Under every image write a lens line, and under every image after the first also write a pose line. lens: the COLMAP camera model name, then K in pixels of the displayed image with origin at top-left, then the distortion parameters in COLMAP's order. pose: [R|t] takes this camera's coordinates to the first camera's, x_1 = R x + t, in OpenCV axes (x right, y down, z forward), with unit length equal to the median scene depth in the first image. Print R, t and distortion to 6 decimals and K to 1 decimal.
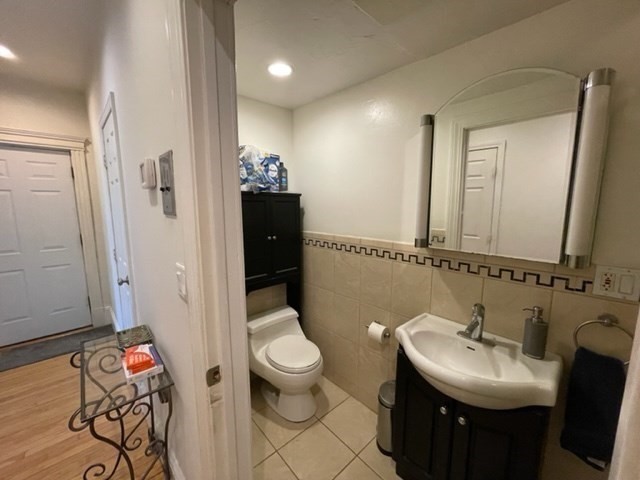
lens RADIAL K [[256.8, 0, 319.5], [0, 256.8, 237.7], [0, 0, 1]] dist [-0.002645, -0.000608]
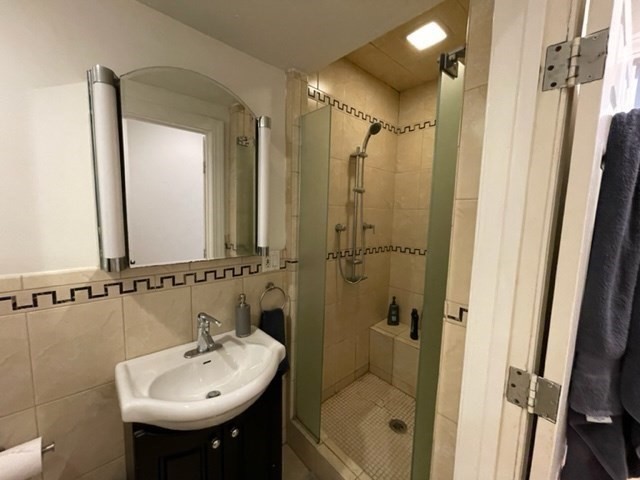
lens RADIAL K [[256.8, 0, 320.8], [0, 256.8, 241.6], [0, 0, 1]] dist [-0.002645, -0.000608]
pose [[0.017133, -0.095229, 0.995308, -0.375224], [0.120760, 0.988364, 0.092486, -0.046891], [-0.992534, 0.118609, 0.028434, 0.666948]]
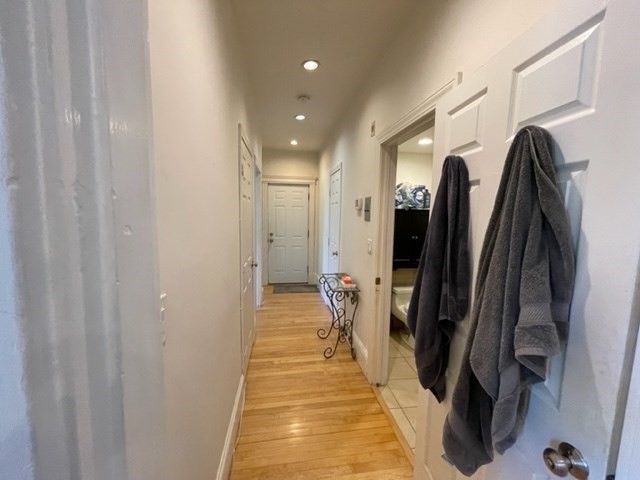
lens RADIAL K [[256.8, 0, 321.3], [0, 256.8, 237.6], [0, 0, 1]] dist [-0.002645, -0.000608]
pose [[0.822043, 0.072065, -0.564847, 0.214232], [-0.094427, 0.995477, -0.010418, 0.063889], [0.561542, 0.061901, 0.825130, -0.579221]]
